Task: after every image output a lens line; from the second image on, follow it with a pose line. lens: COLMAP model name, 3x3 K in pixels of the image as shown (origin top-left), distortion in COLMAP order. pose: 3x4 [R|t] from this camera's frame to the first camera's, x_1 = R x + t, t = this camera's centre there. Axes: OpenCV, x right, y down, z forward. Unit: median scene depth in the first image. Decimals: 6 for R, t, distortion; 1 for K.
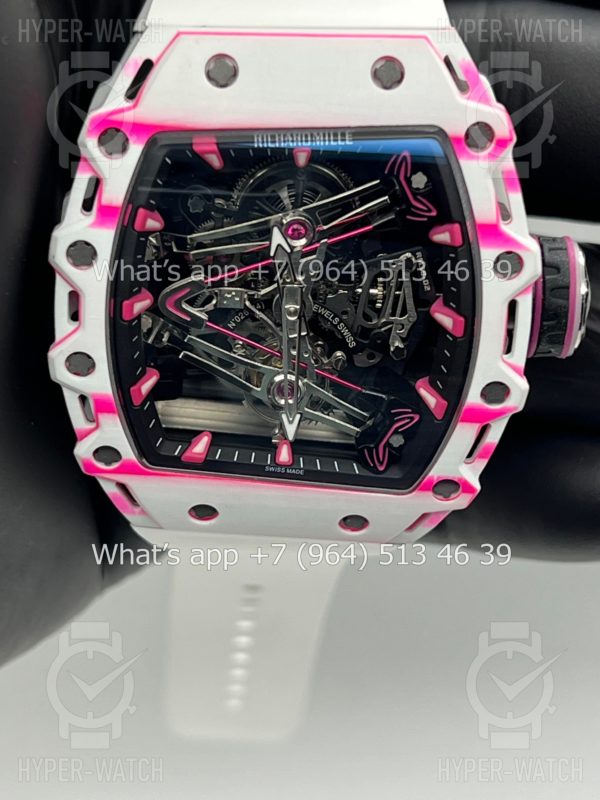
lens RADIAL K [[1941.1, 0, 300.0], [0, 1941.1, 400.0], [0, 0, 1]] dist [0.264140, -0.951070]
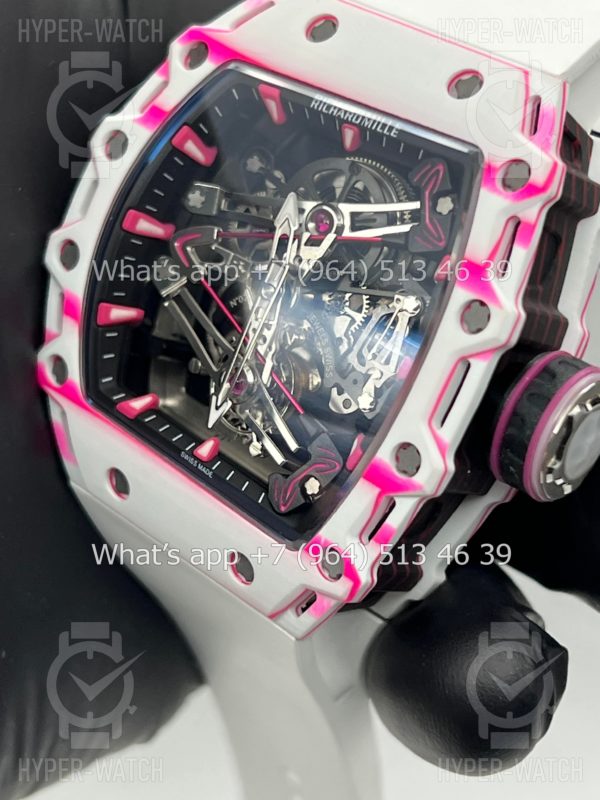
lens RADIAL K [[1941.1, 0, 300.0], [0, 1941.1, 400.0], [0, 0, 1]] dist [0.264140, -0.951070]
pose [[0.766847, 0.376025, -0.520146, 0.492493], [-0.531760, 0.826035, -0.186811, 0.157003], [0.359413, 0.419848, 0.833397, 0.270378]]
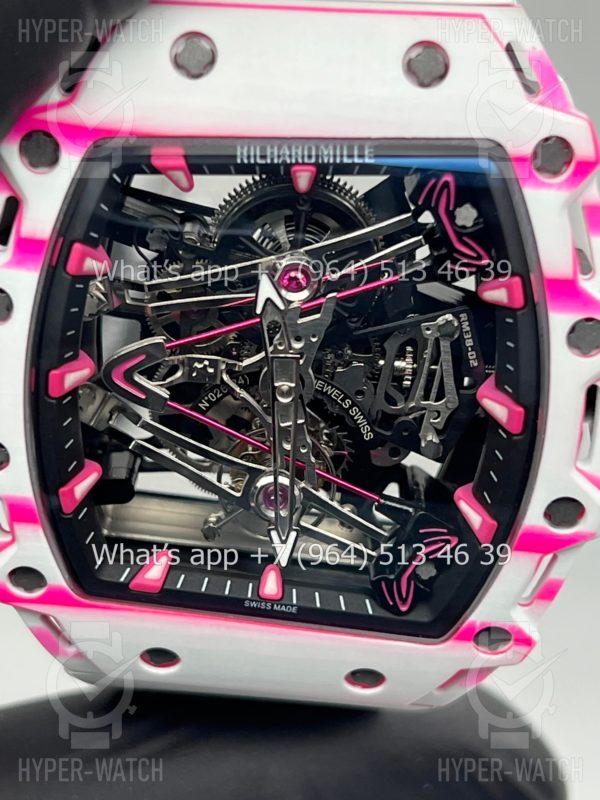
lens RADIAL K [[1941.1, 0, 300.0], [0, 1941.1, 400.0], [0, 0, 1]] dist [0.264140, -0.951070]
pose [[0.999141, 0.030274, -0.028305, 0.021925], [-0.030705, 0.999417, -0.014905, -0.031393], [0.027838, 0.015762, 0.999488, 0.276291]]
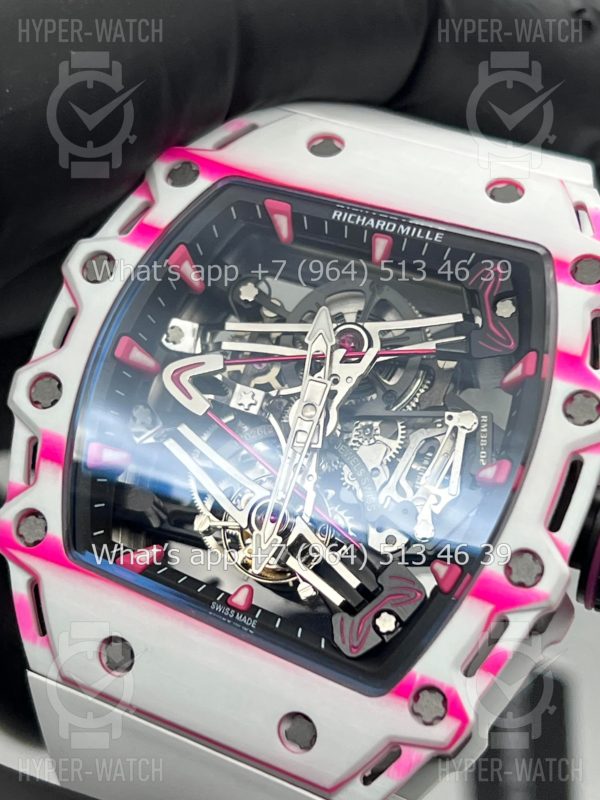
lens RADIAL K [[1941.1, 0, 300.0], [0, 1941.1, 400.0], [0, 0, 1]] dist [0.264140, -0.951070]
pose [[0.930565, 0.241735, -0.274977, 0.211477], [-0.358260, 0.756053, -0.547753, 0.391739], [0.075486, 0.608233, 0.790161, 0.356233]]
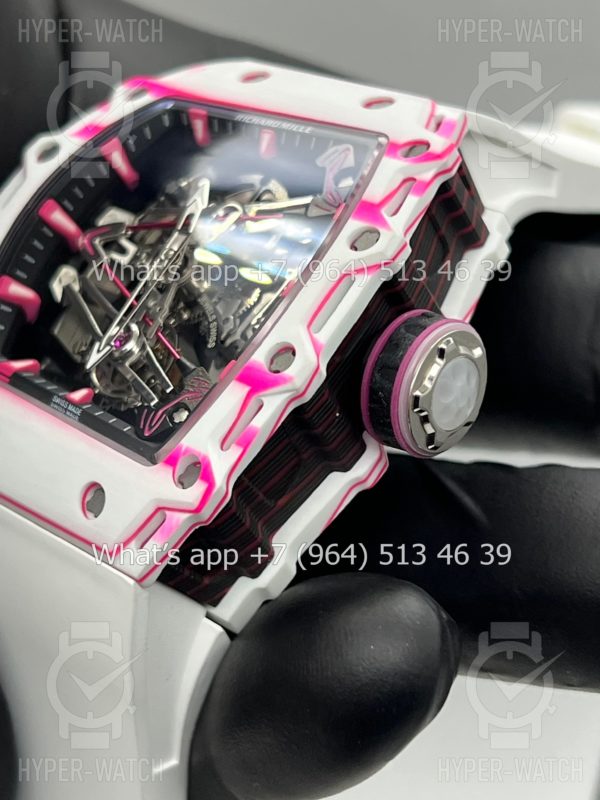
lens RADIAL K [[1941.1, 0, 300.0], [0, 1941.1, 400.0], [0, 0, 1]] dist [0.264140, -0.951070]
pose [[0.754051, 0.223109, -0.617761, 0.637885], [-0.619523, 0.554008, -0.556118, 0.476091], [0.218170, 0.802058, 0.555971, 0.540386]]
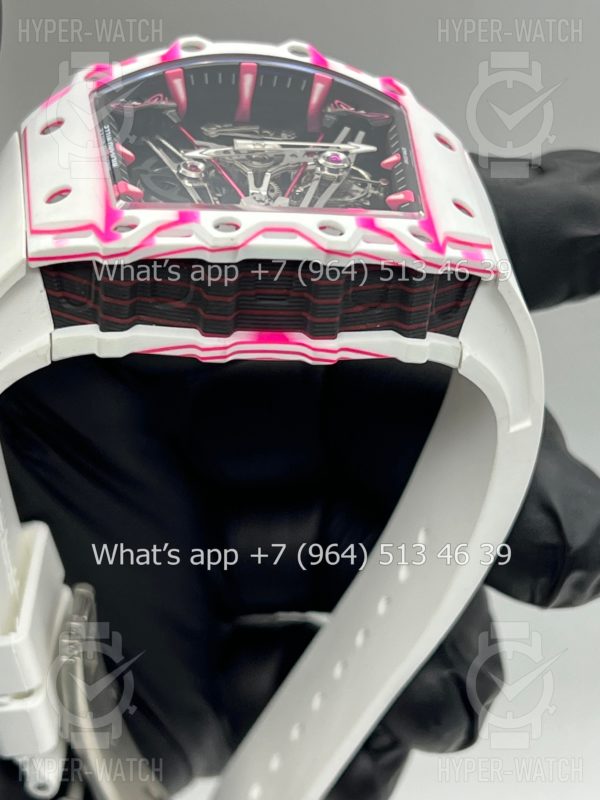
lens RADIAL K [[1941.1, 0, 300.0], [0, 1941.1, 400.0], [0, 0, 1]] dist [0.264140, -0.951070]
pose [[-0.159824, -0.627381, 0.762135, -0.985055], [0.956314, -0.289854, -0.038061, -0.020598], [0.244786, 0.722757, 0.646299, 0.358002]]
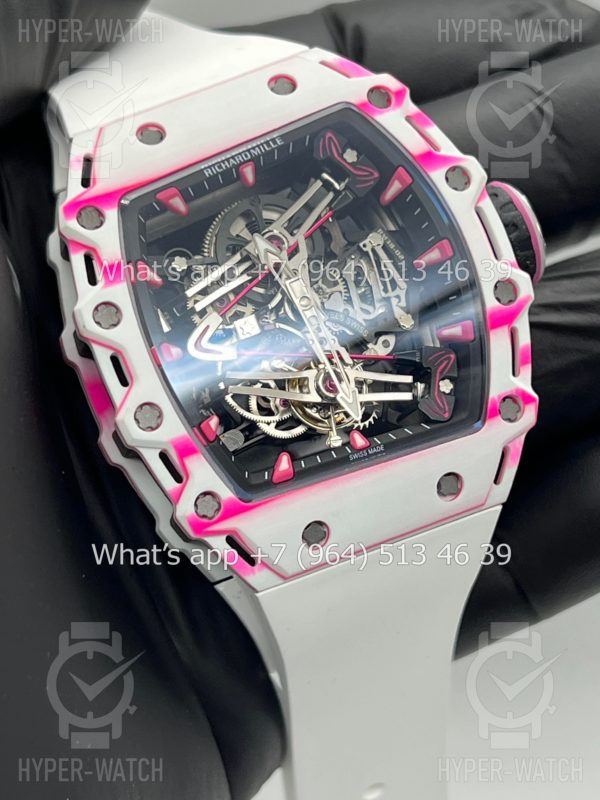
lens RADIAL K [[1941.1, 0, 300.0], [0, 1941.1, 400.0], [0, 0, 1]] dist [0.264140, -0.951070]
pose [[0.882121, -0.403271, 0.243381, -0.286117], [0.470267, 0.783282, -0.406594, 0.427710], [-0.026669, 0.473119, 0.880595, 0.082372]]
